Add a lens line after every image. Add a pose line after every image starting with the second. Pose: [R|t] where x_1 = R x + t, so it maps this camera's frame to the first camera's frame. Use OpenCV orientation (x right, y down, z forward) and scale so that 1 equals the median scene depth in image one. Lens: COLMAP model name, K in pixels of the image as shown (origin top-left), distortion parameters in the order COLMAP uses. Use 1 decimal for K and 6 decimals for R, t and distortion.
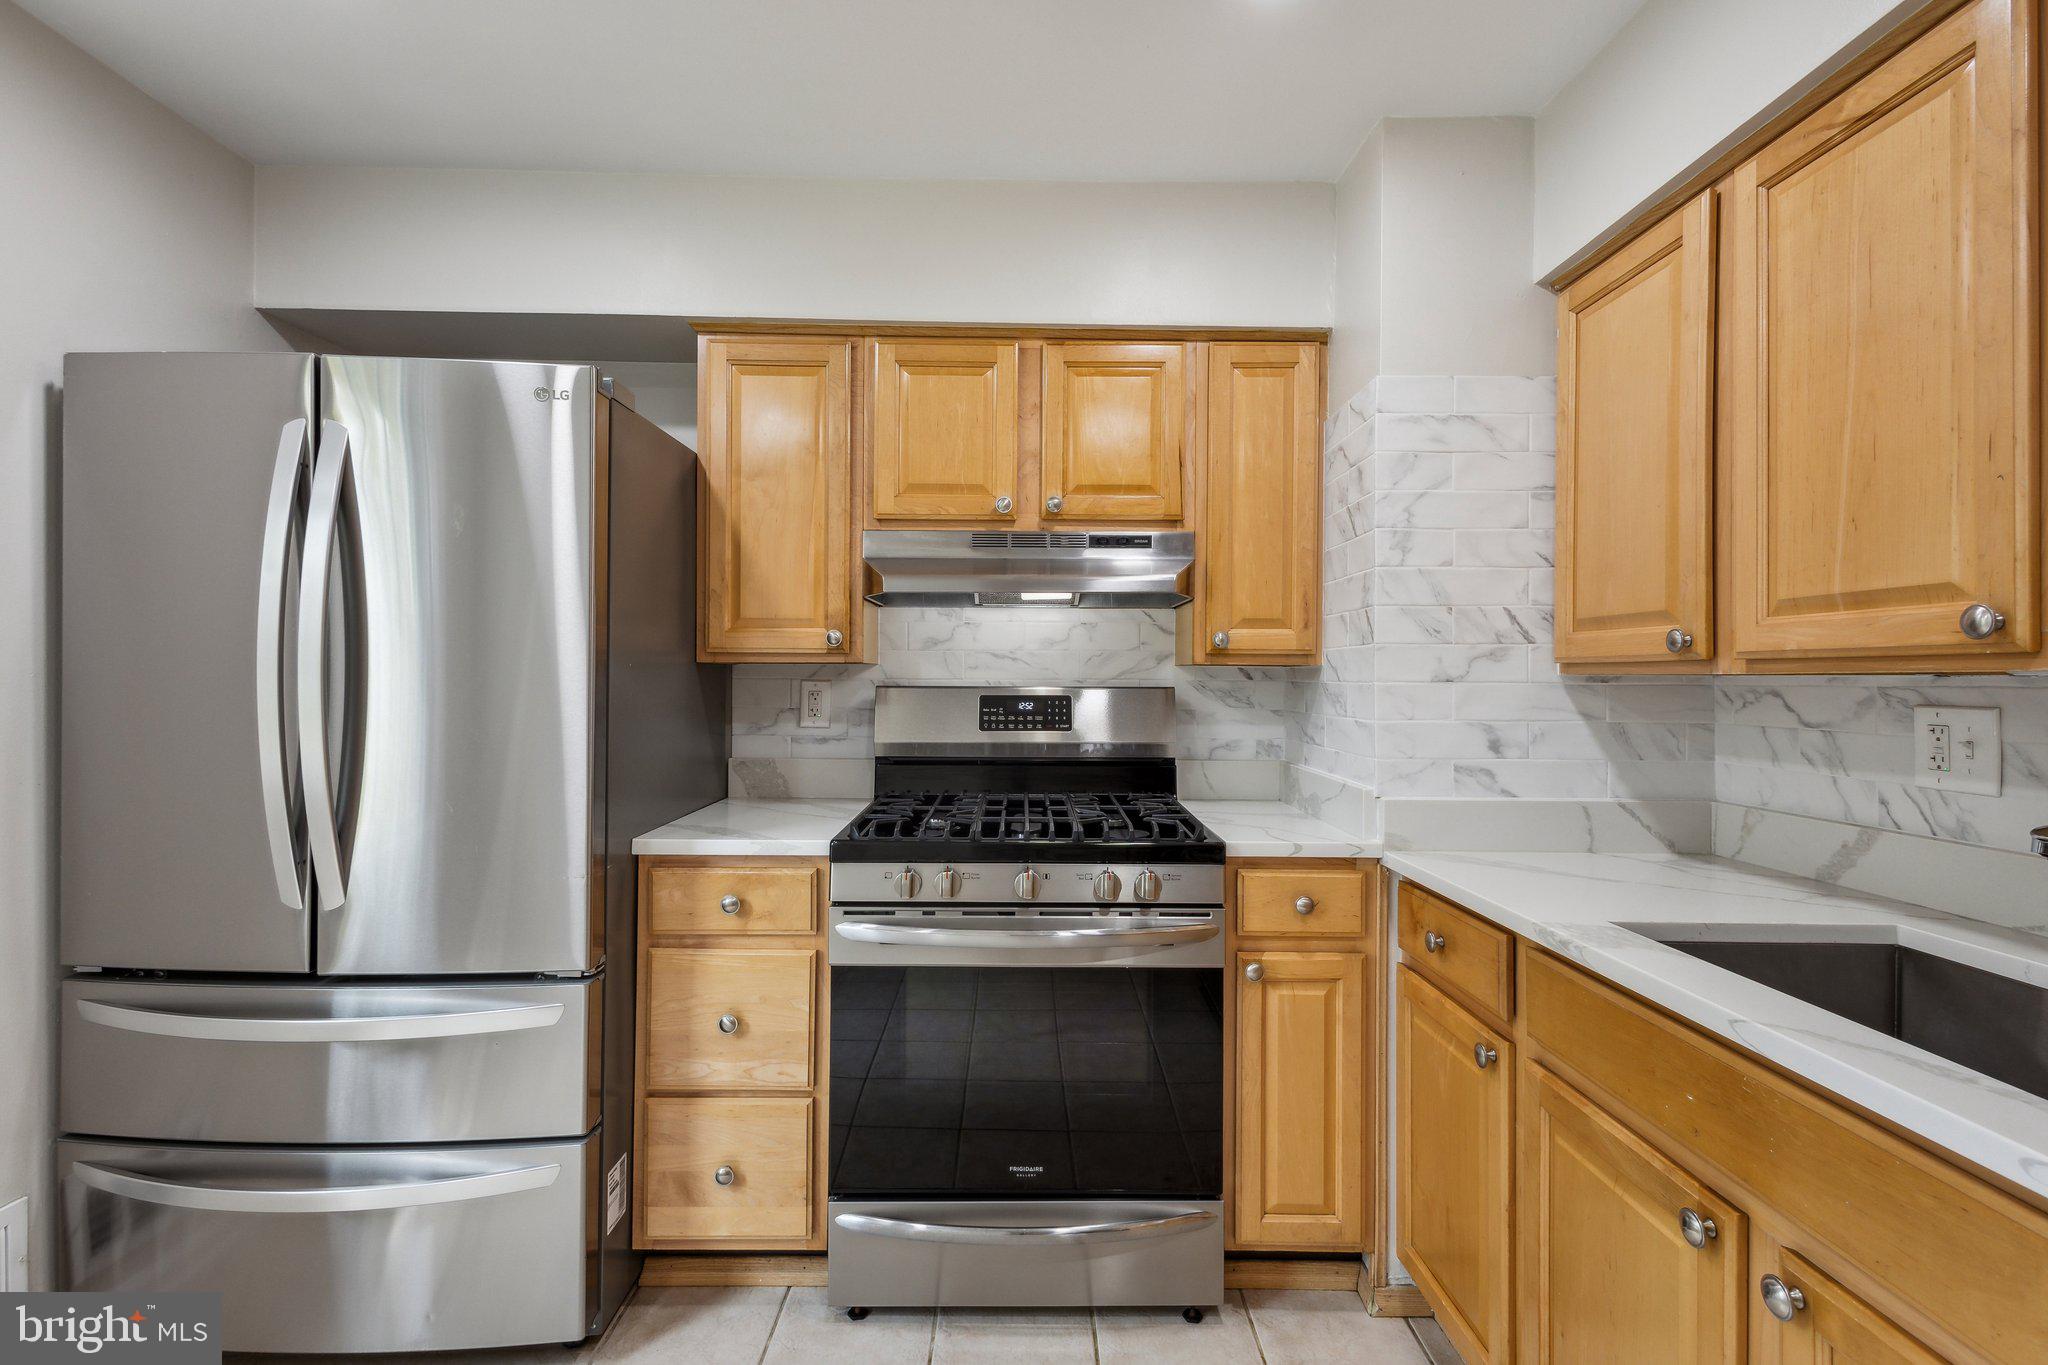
lens RADIAL K [[966.8, 0, 1024.4], [0, 966.8, 677.1], [0, 0, 1]] dist [0.013122, -0.000458]
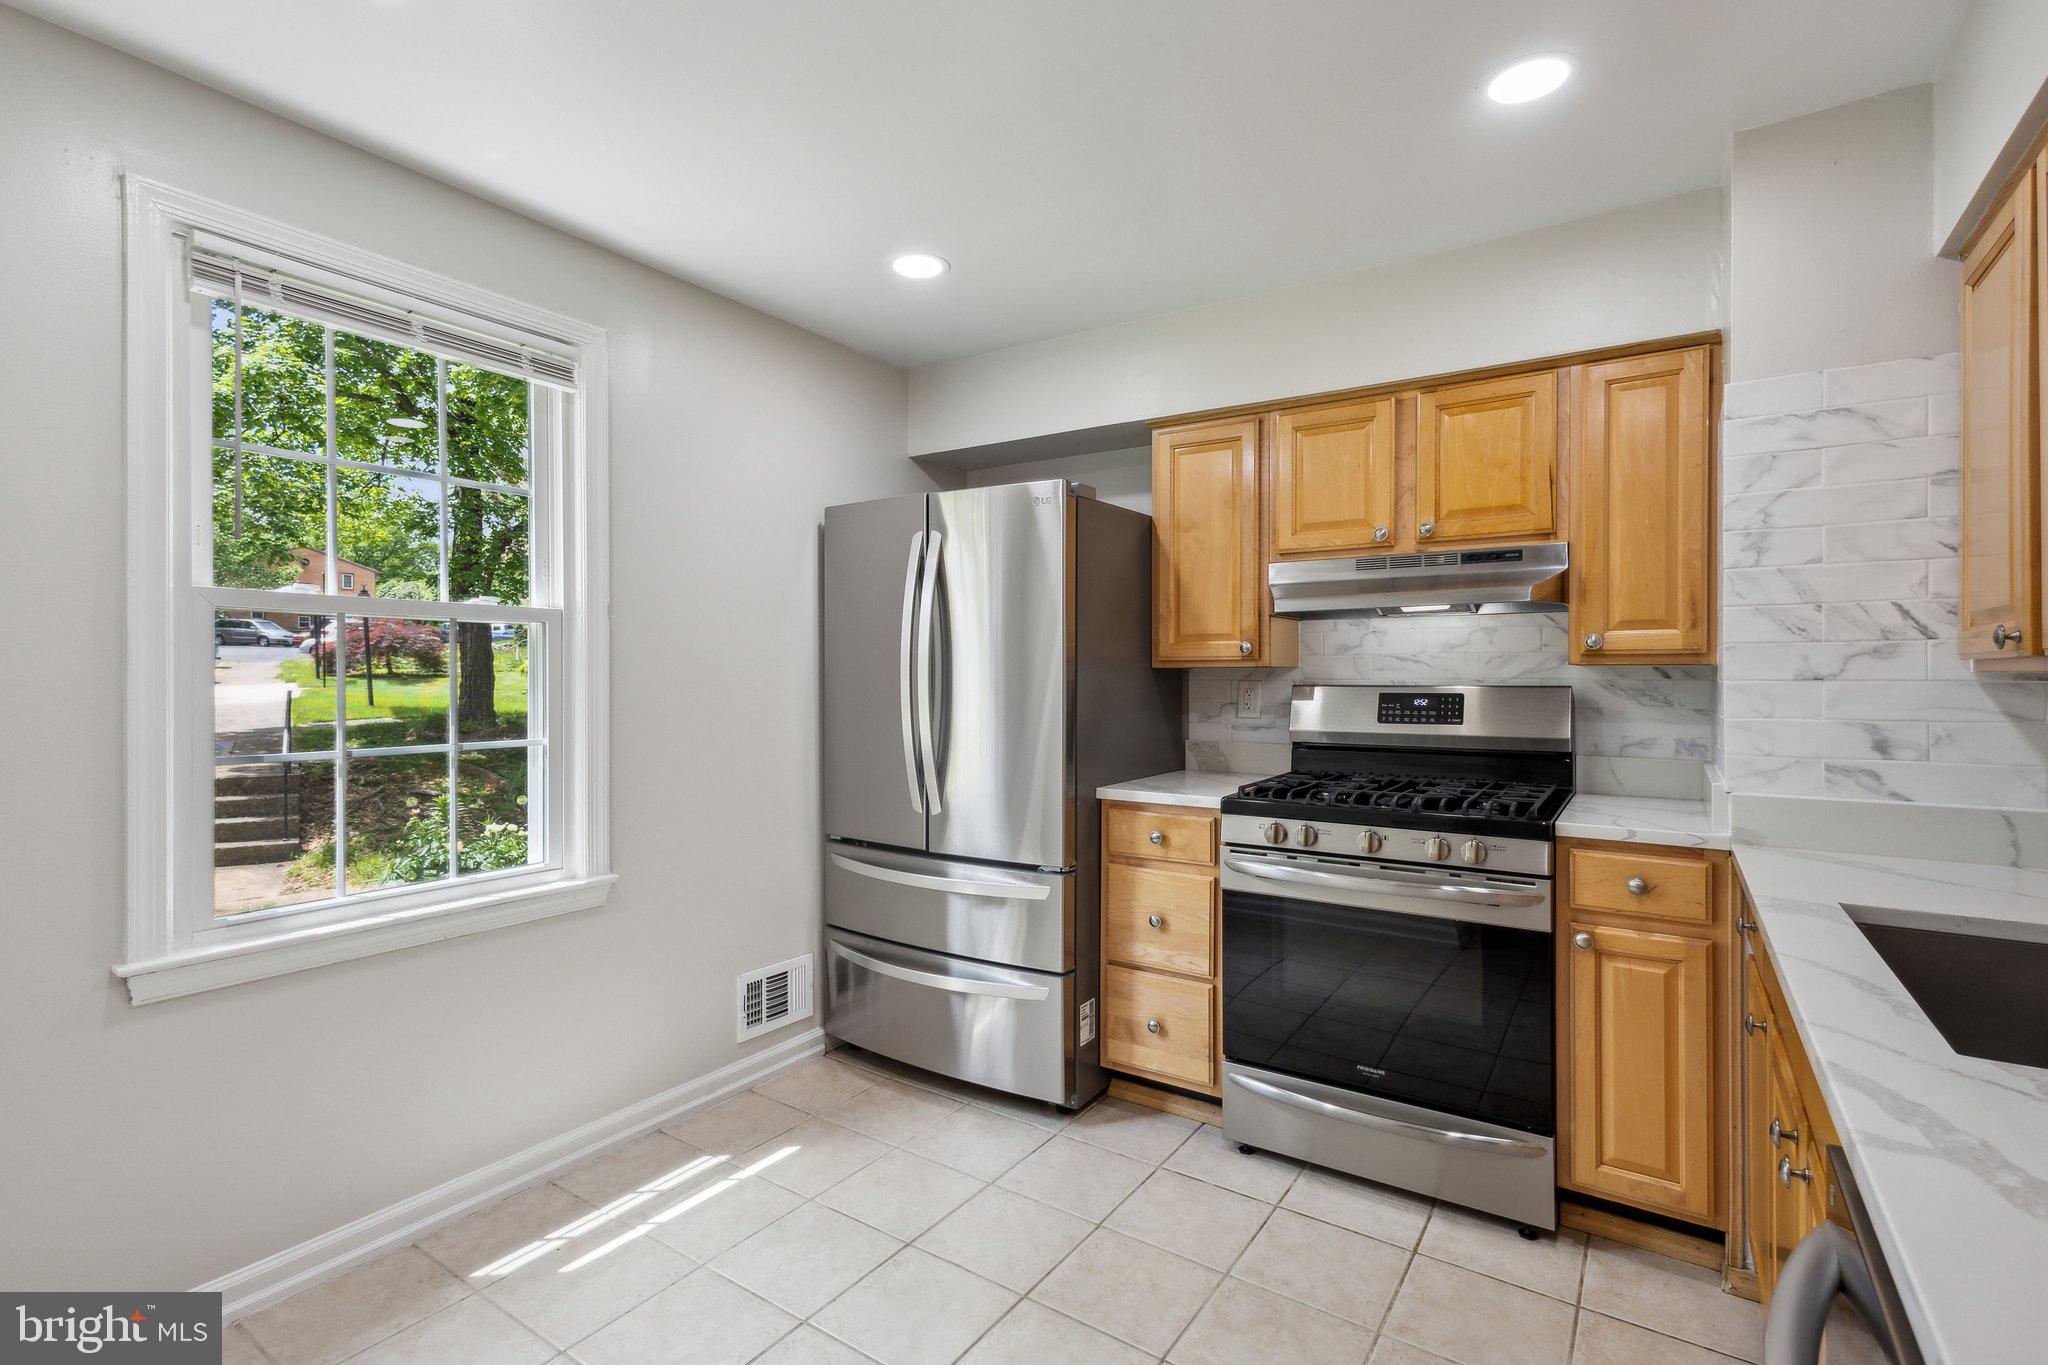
lens RADIAL K [[966.8, 0, 1024.4], [0, 966.8, 677.1], [0, 0, 1]] dist [0.013122, -0.000458]
pose [[0.827943, -0.004841, -0.560791, 0.326869], [0.003981, 0.999988, -0.002755, 0.001402], [0.560798, 0.000049, 0.827953, -0.280820]]
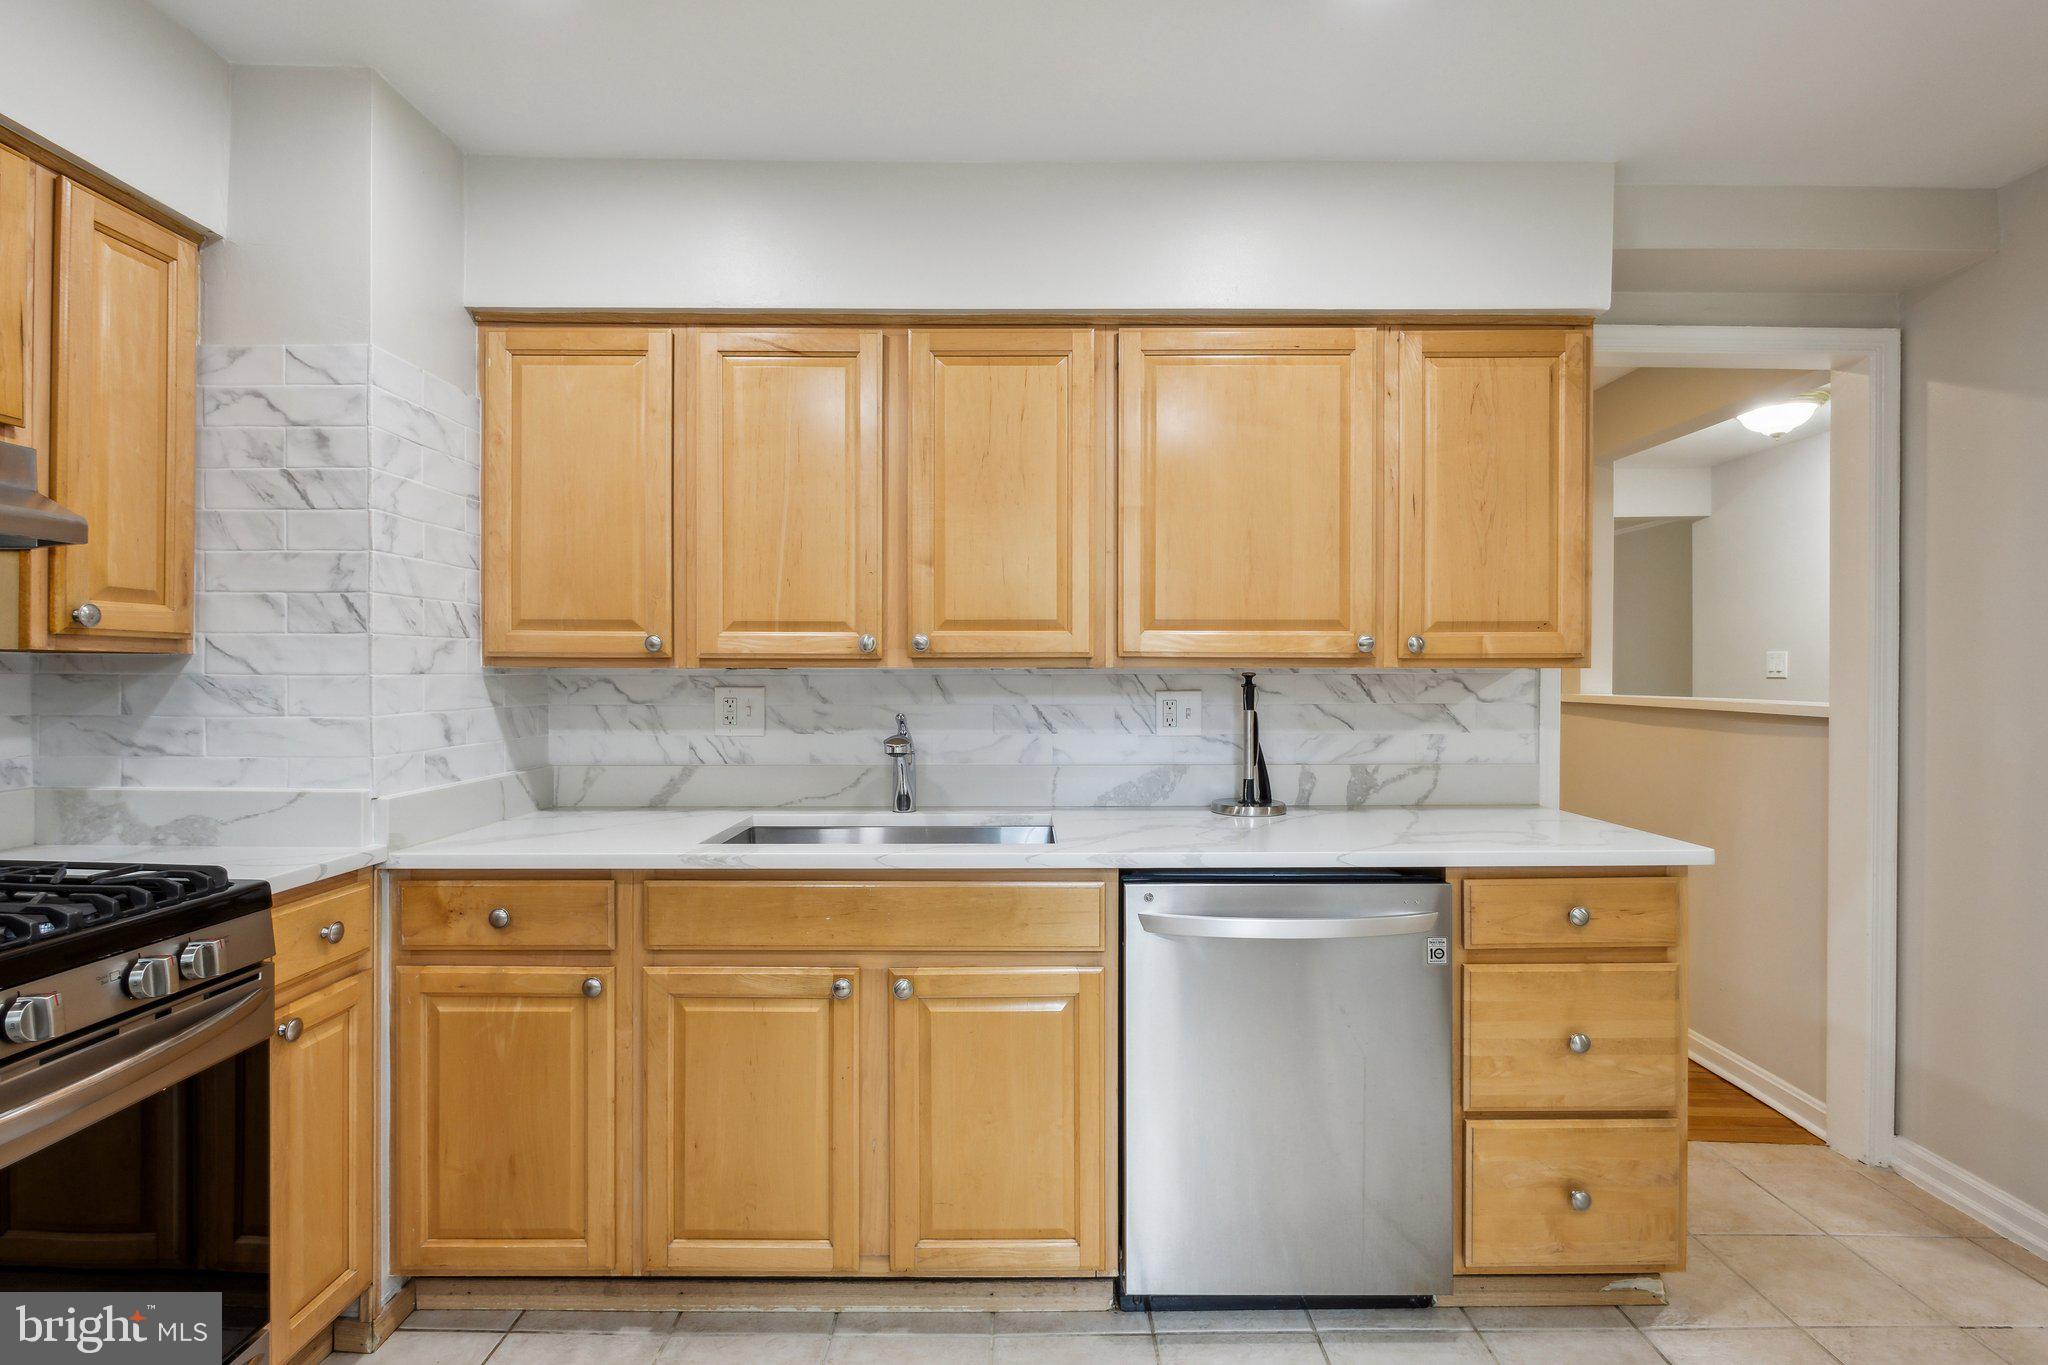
lens RADIAL K [[966.8, 0, 1024.4], [0, 966.8, 677.1], [0, 0, 1]] dist [0.013122, -0.000458]
pose [[0.003329, -0.009683, 0.999948, -0.569336], [-0.004034, 0.999945, 0.009697, -0.003964], [-0.999986, -0.004066, 0.003289, 0.372961]]
